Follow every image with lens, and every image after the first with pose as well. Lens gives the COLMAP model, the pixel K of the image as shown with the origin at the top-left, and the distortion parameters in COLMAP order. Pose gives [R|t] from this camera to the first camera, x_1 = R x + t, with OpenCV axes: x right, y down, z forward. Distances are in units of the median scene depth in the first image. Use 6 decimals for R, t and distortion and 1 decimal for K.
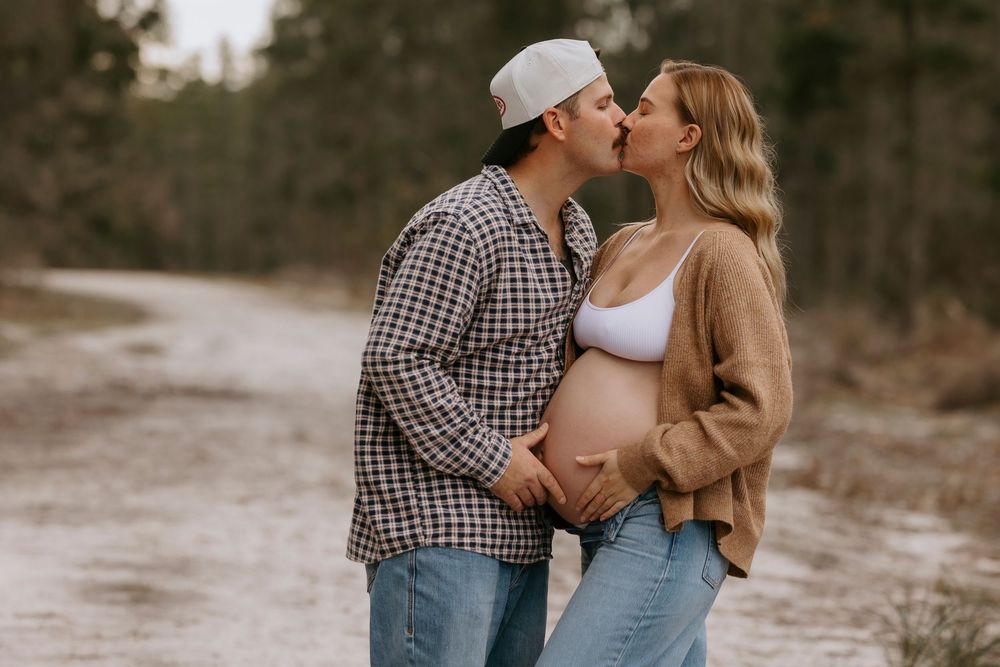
lens RADIAL K [[3941.0, 0, 499.9], [0, 3941.0, 333.0], [0, 0, 1]] dist [-0.160796, 0.000000]
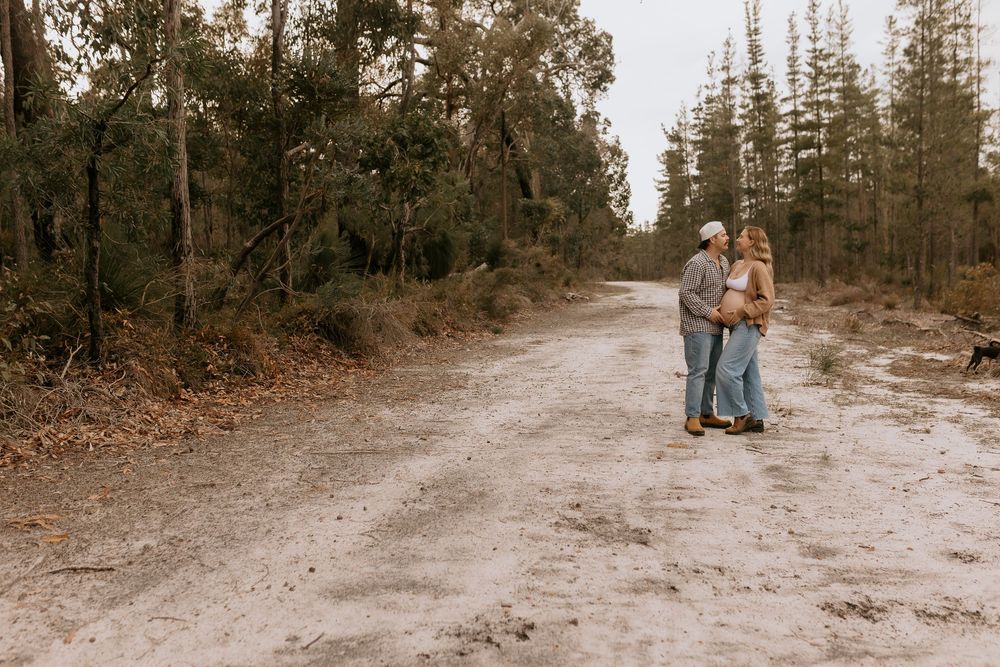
lens RADIAL K [[983.8, 0, 499.0], [0, 983.8, 324.2], [0, 0, 1]] dist [0.009623, 0.000000]
pose [[0.974796, -0.033874, -0.220513, 0.004978], [0.039995, 0.998927, 0.023355, 0.003221], [0.219486, -0.031586, 0.975104, -0.087966]]
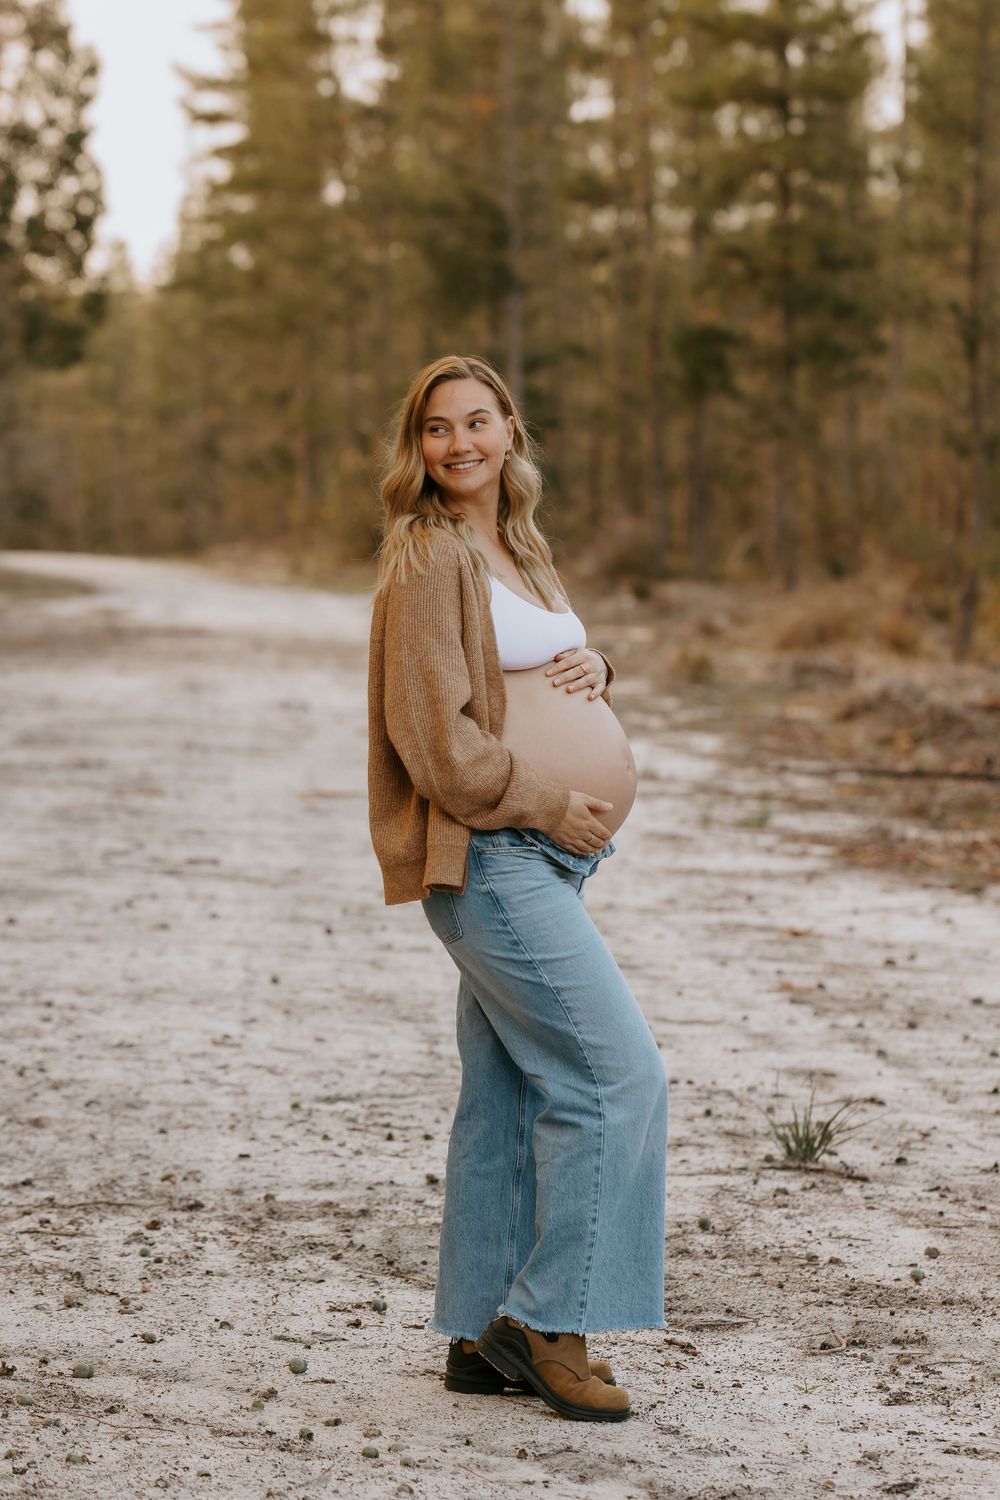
lens RADIAL K [[5911.5, 0, 614.9], [0, 5911.5, 855.4], [0, 0, 1]] dist [-0.160796, 0.000000]
pose [[0.999830, -0.008527, 0.016318, 0.059643], [0.007955, 0.999361, 0.034846, 0.034999], [-0.016604, -0.034710, 0.999259, -1.538218]]
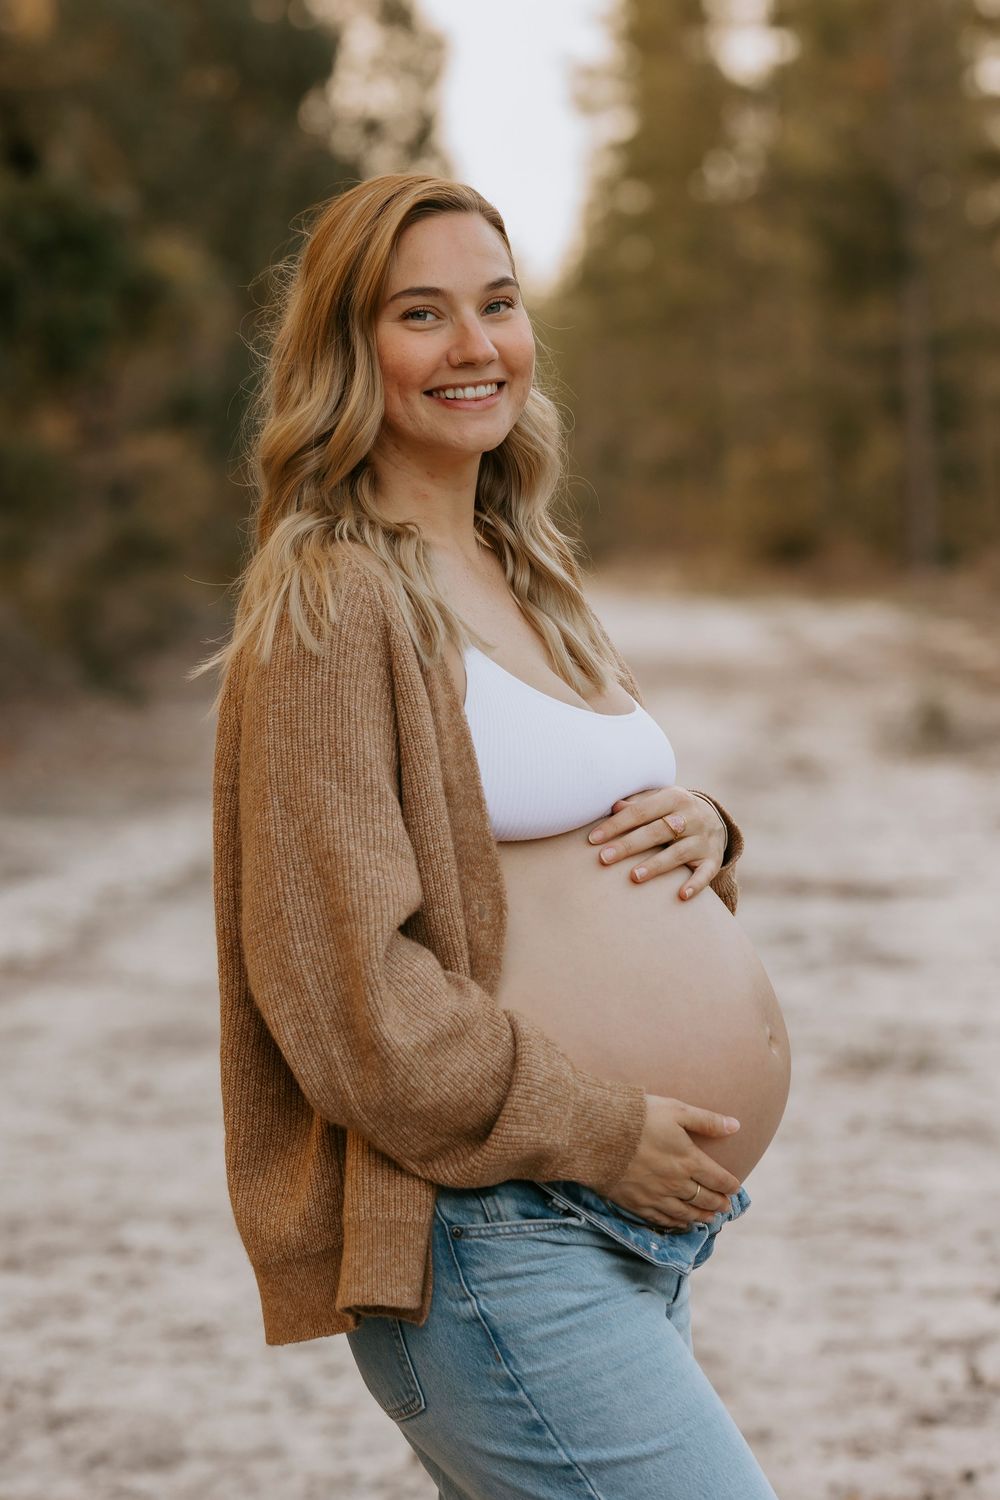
lens RADIAL K [[5911.5, 0, 493.3], [0, 5911.5, 752.6], [0, 0, 1]] dist [-0.160796, 0.000000]
pose [[0.996027, -0.042009, -0.078526, 0.080202], [0.043275, 0.998958, 0.014488, 0.028773], [0.077836, -0.017828, 0.996807, -1.221100]]
